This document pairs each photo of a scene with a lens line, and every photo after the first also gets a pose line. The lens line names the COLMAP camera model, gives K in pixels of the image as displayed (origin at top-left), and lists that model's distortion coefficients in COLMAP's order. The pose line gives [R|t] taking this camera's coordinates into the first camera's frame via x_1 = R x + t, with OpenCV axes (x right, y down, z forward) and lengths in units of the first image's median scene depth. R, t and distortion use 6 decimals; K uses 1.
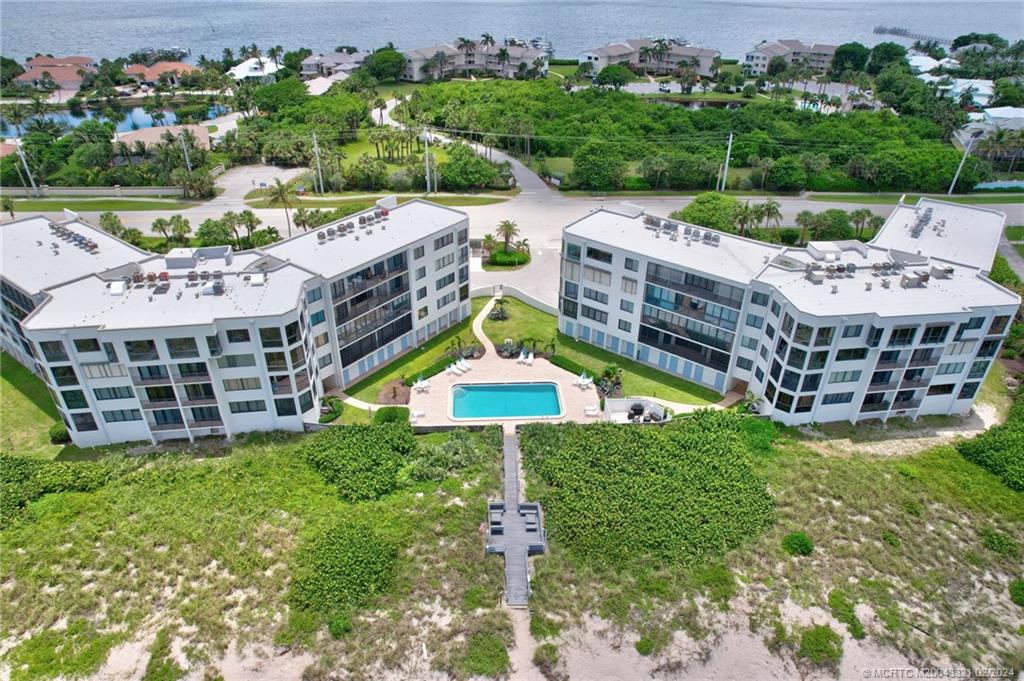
lens RADIAL K [[650.2, 0, 514.4], [0, 650.2, 340.6], [0, 0, 1]] dist [-0.076349, 0.064015]
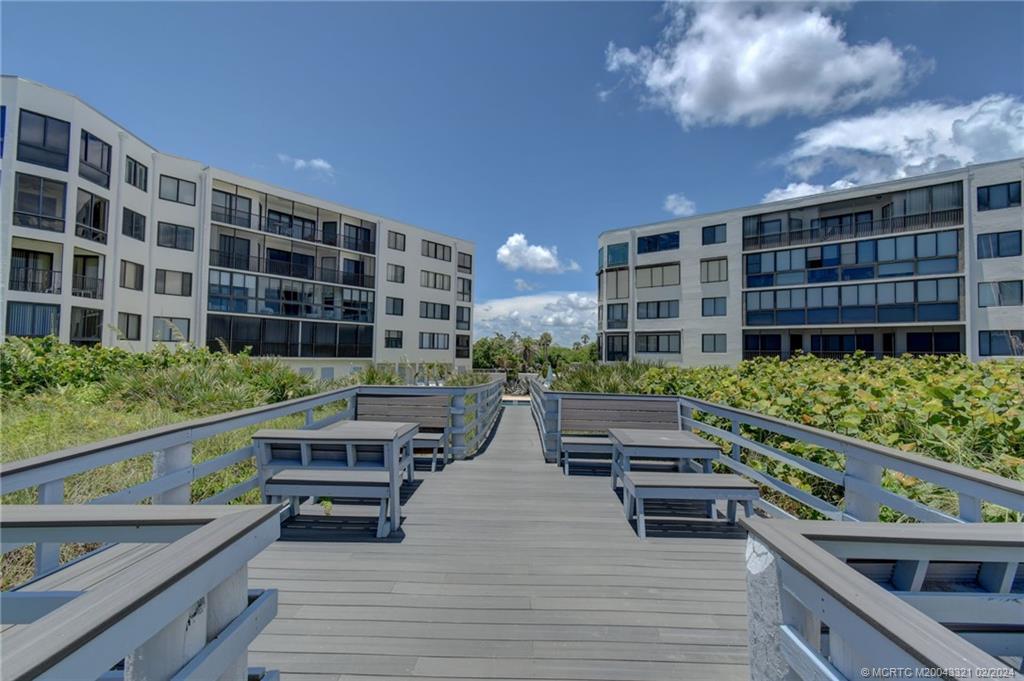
lens RADIAL K [[453.7, 0, 515.5], [0, 453.7, 339.7], [0, 0, 1]] dist [-0.001154, -0.000325]
pose [[0.999026, 0.003422, -0.043990, 0.003601], [-0.026961, 0.836559, -0.547213, 0.254129], [0.034927, 0.547866, 0.835837, 0.761525]]
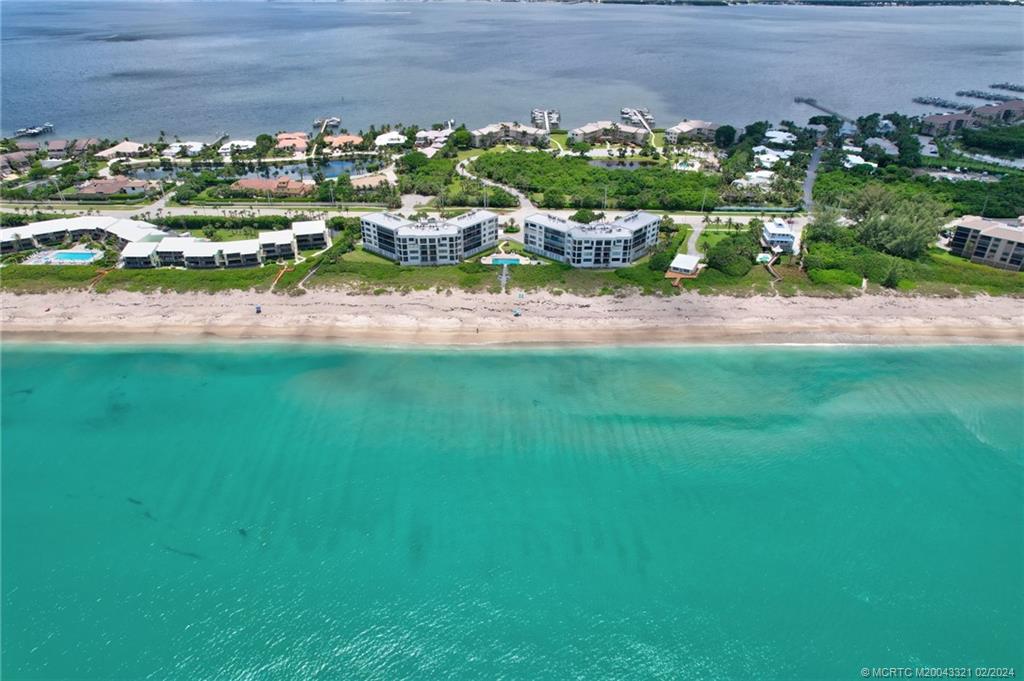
lens RADIAL K [[650.2, 0, 514.4], [0, 650.2, 340.6], [0, 0, 1]] dist [-0.076349, 0.064015]
pose [[0.997648, 0.031058, -0.061099, 0.315121], [-0.032396, 0.999254, -0.021030, 0.700627], [0.060400, 0.022960, 0.997910, -3.099432]]
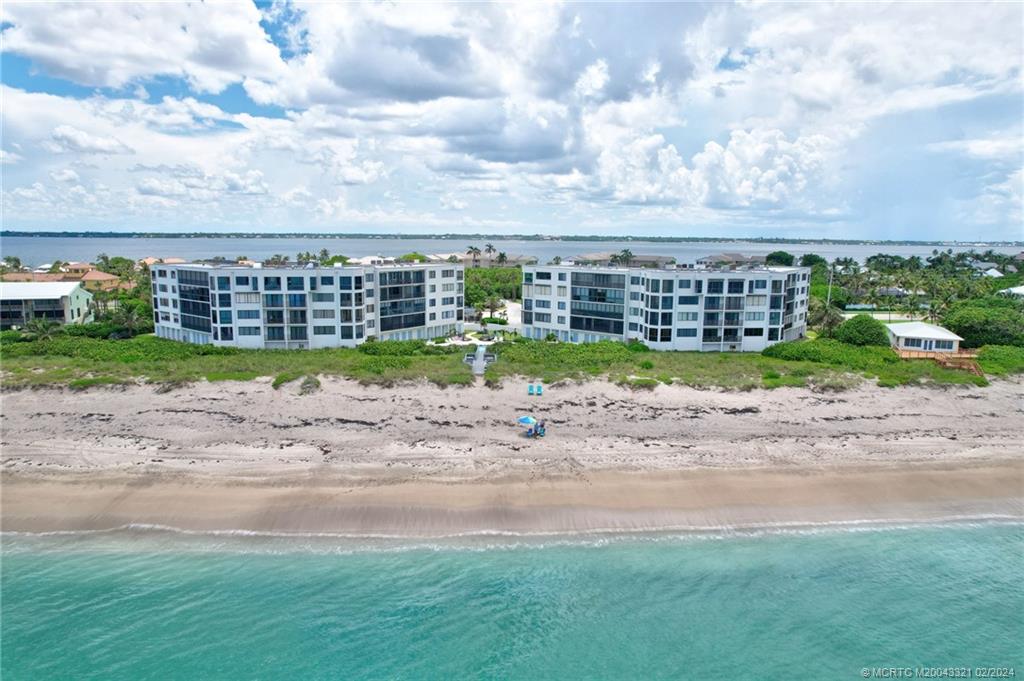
lens RADIAL K [[650.2, 0, 514.4], [0, 650.2, 340.6], [0, 0, 1]] dist [-0.076349, 0.064015]
pose [[0.999892, 0.000364, -0.014675, 0.095937], [-0.005864, 0.926365, -0.376581, 0.730850], [0.013457, 0.376627, 0.926267, -0.509690]]
